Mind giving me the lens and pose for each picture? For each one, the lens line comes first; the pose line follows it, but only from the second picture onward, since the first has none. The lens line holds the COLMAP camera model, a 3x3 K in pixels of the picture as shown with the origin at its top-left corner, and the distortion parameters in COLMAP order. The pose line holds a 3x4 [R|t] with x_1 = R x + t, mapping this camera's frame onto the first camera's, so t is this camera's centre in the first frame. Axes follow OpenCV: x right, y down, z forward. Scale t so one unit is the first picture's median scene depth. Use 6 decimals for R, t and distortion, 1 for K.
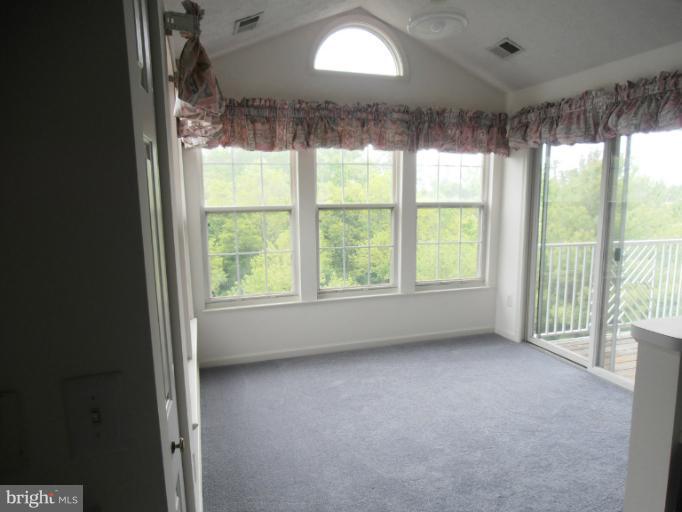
lens RADIAL K [[494.3, 0, 334.5], [0, 494.3, 256.7], [0, 0, 1]] dist [-0.027800, -0.006564]
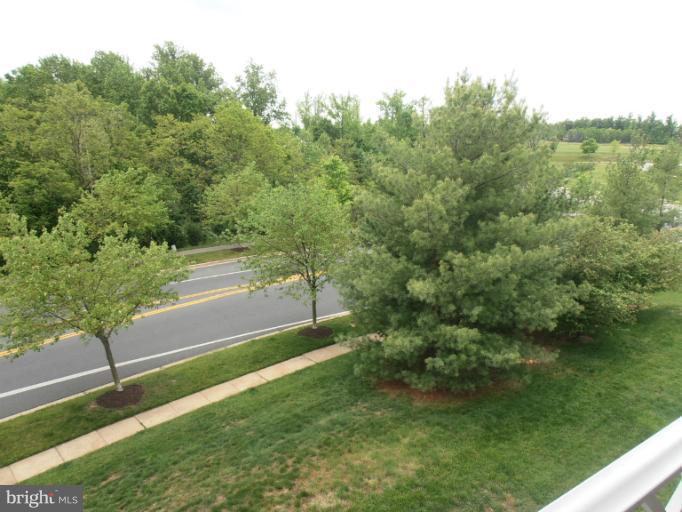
lens RADIAL K [[494.3, 0, 343.7], [0, 494.3, 257.9], [0, 0, 1]] dist [-0.027800, -0.006564]
pose [[0.965370, -0.049440, 0.256156, 0.146310], [0.017857, 0.992099, 0.124182, -0.028712], [-0.260272, -0.115307, 0.958625, 0.290077]]
